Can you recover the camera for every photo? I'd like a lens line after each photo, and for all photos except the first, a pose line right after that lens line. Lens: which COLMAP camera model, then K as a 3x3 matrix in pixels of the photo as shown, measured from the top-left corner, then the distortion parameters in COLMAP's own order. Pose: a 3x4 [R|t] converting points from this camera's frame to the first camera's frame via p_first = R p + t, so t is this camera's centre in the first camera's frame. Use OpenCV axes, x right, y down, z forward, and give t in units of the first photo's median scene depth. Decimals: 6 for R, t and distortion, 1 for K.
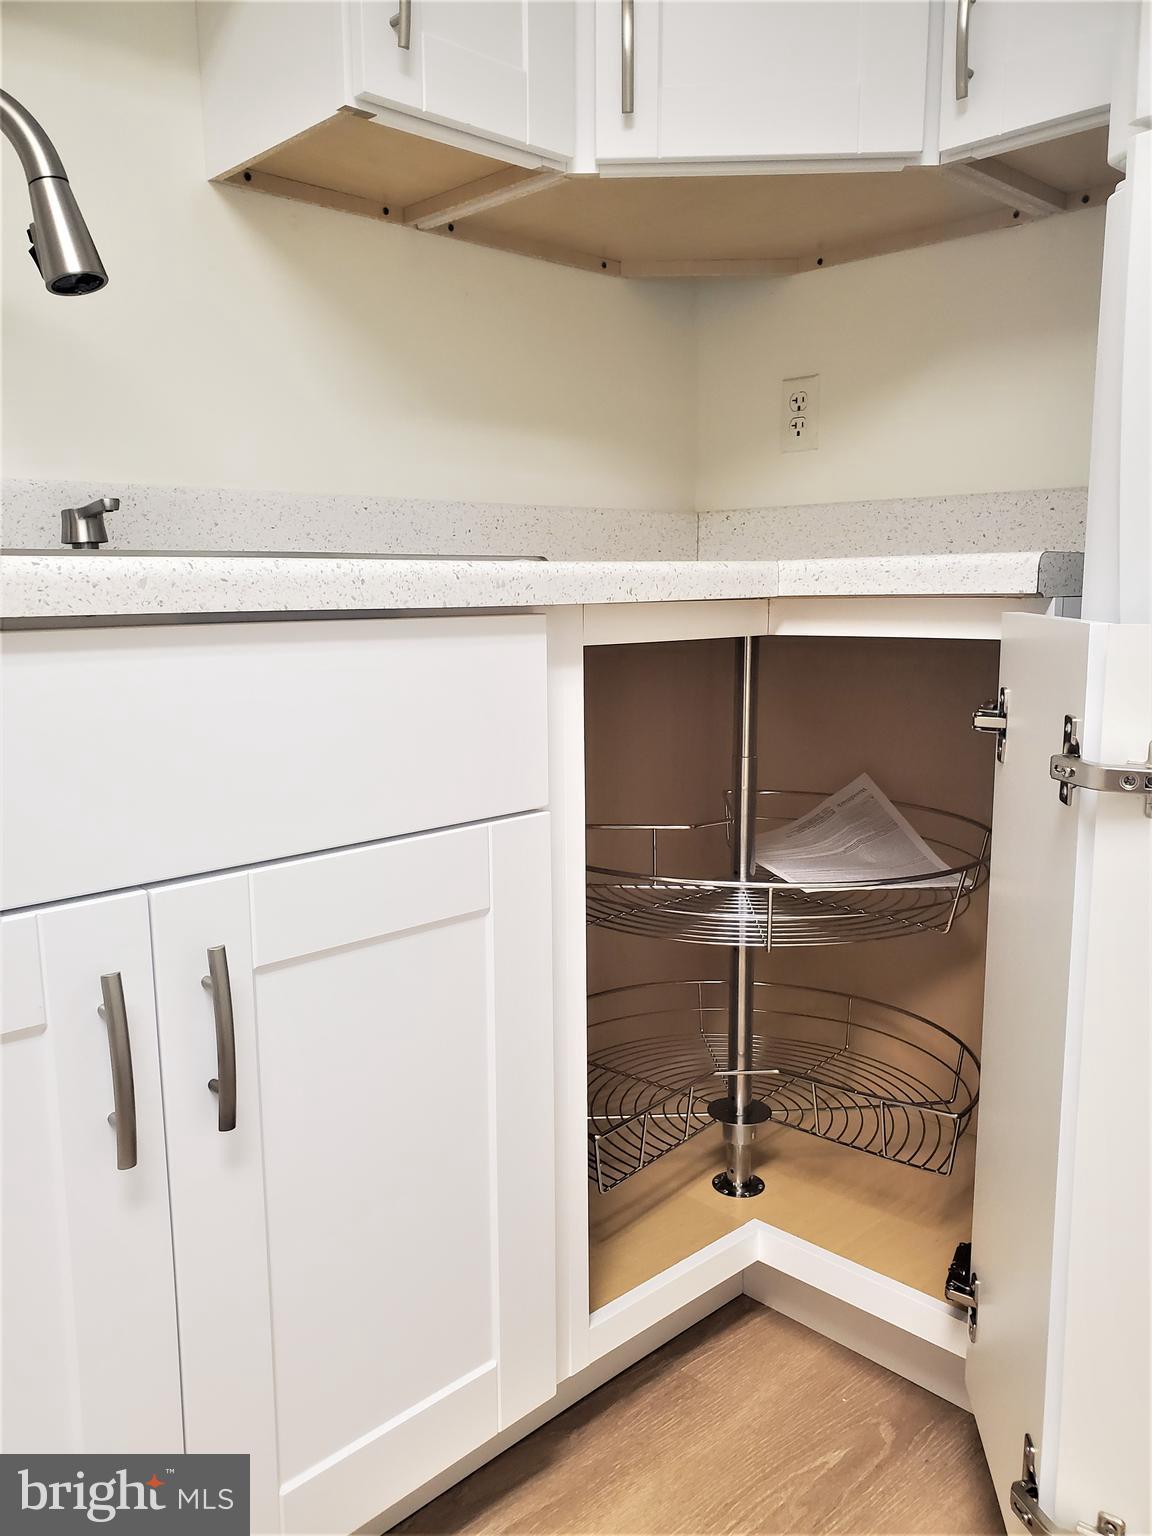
lens RADIAL K [[1192.7, 0, 589.5], [0, 1192.7, 766.4], [0, 0, 1]] dist [0.030133, -0.040153]
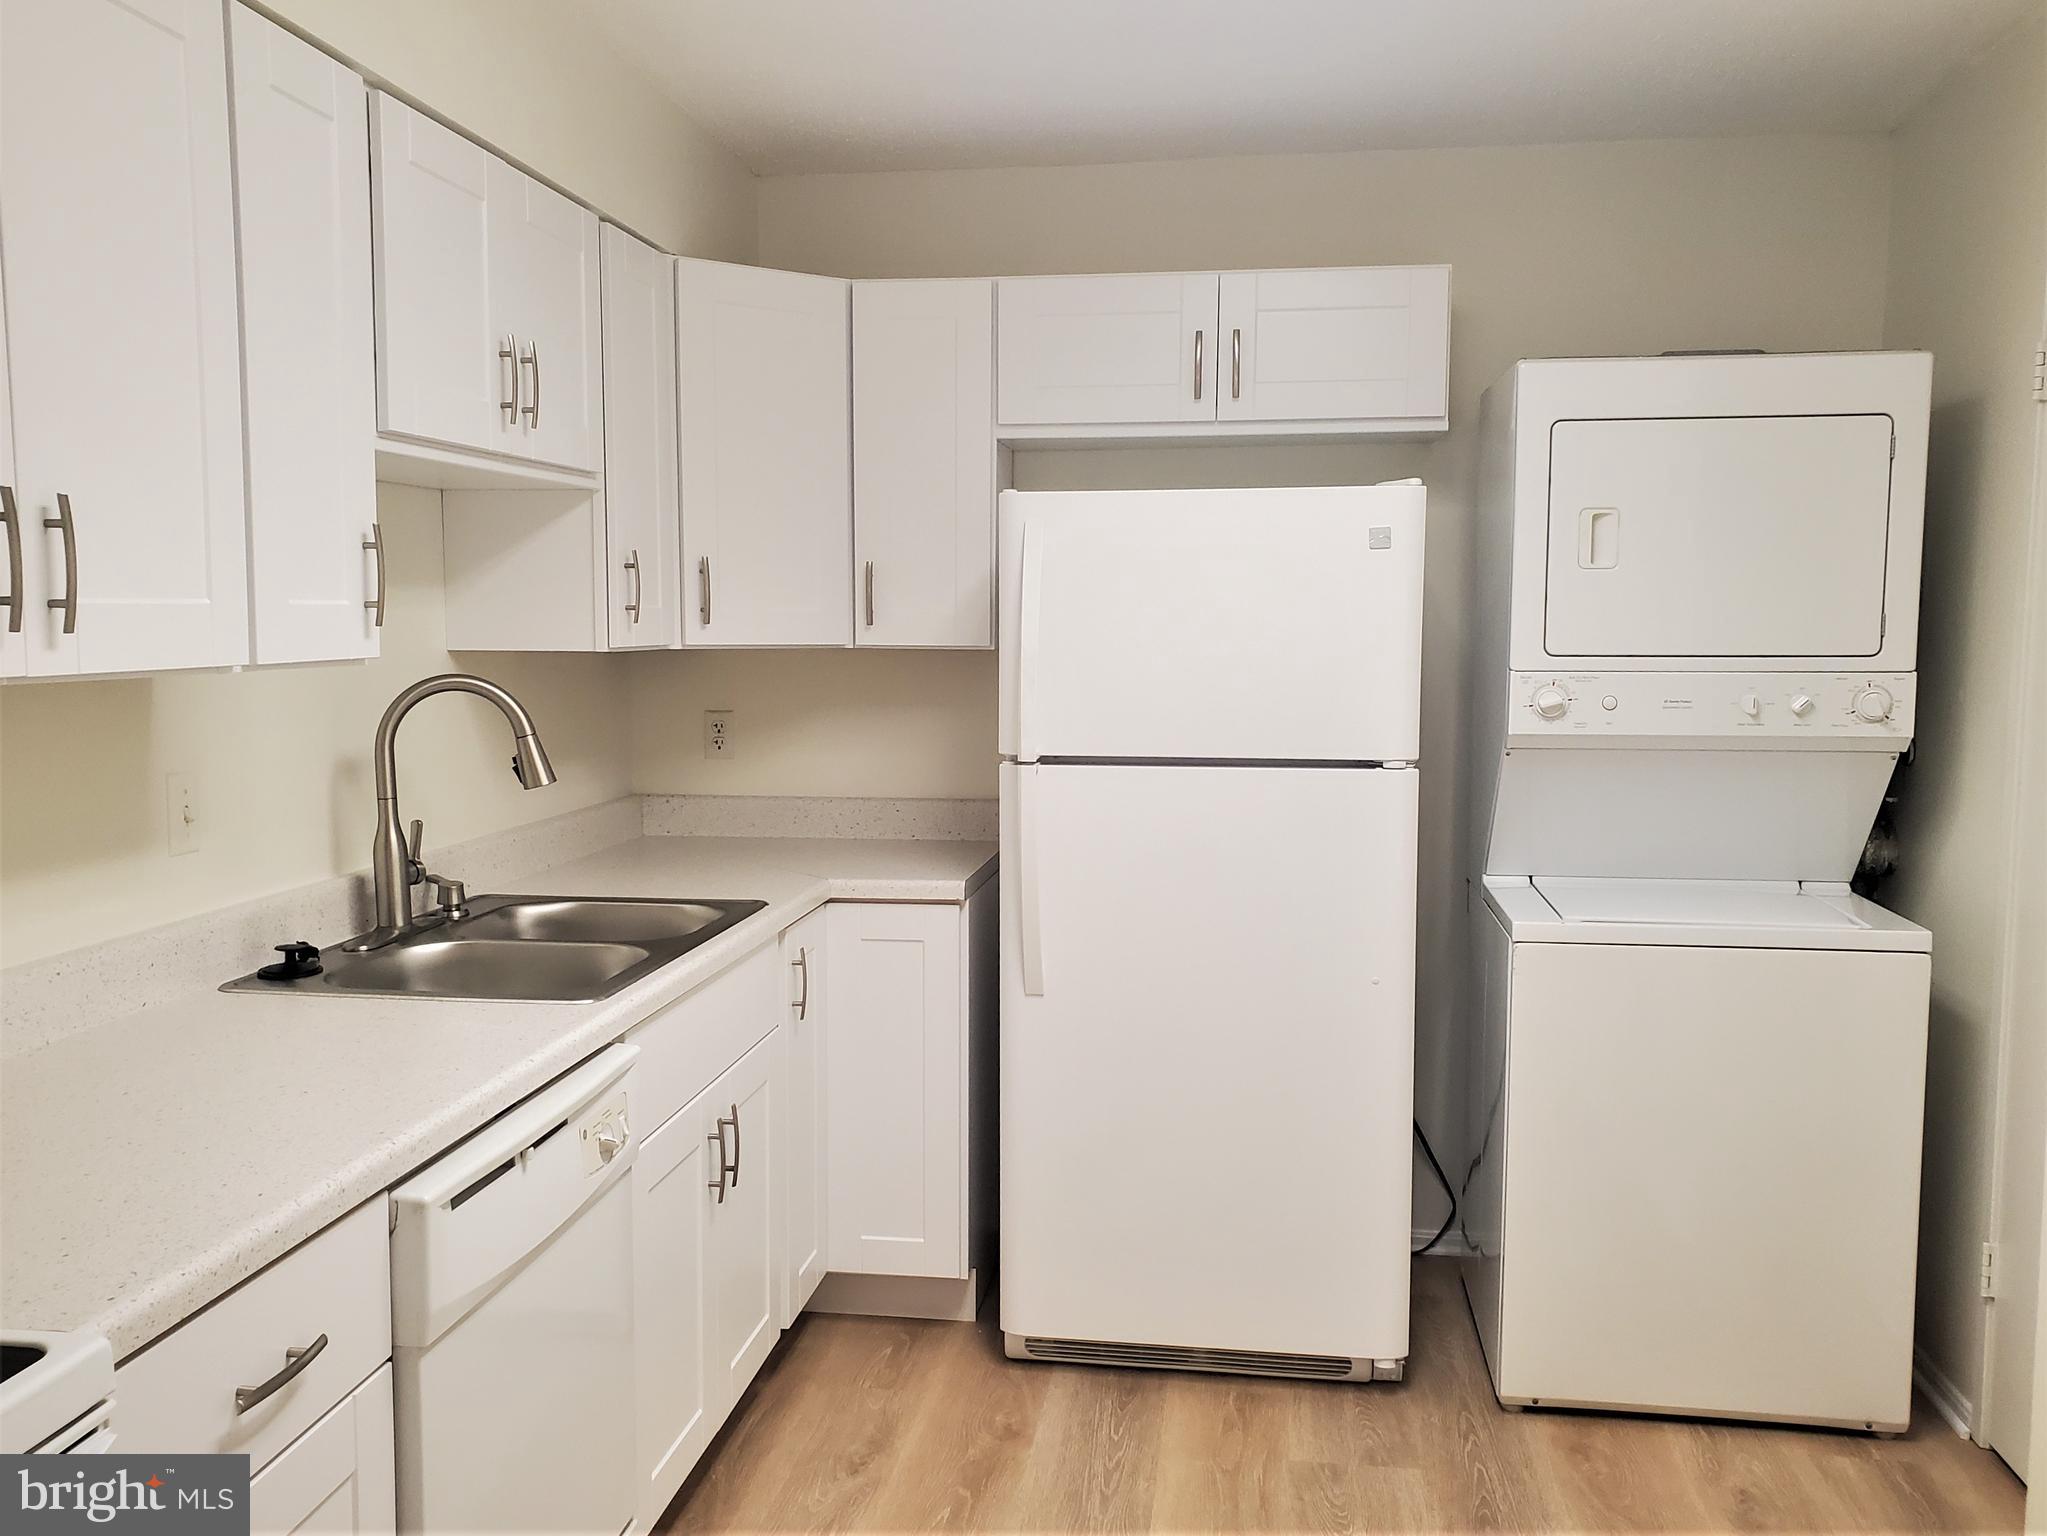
lens RADIAL K [[1589.5, 0, 1025.1], [0, 1589.5, 760.2], [0, 0, 1]] dist [0.030133, -0.040153]
pose [[0.791930, -0.048938, 0.608647, -1.345457], [0.098738, 0.993928, -0.048555, -0.245038], [-0.602575, 0.098549, 0.791954, -1.448158]]
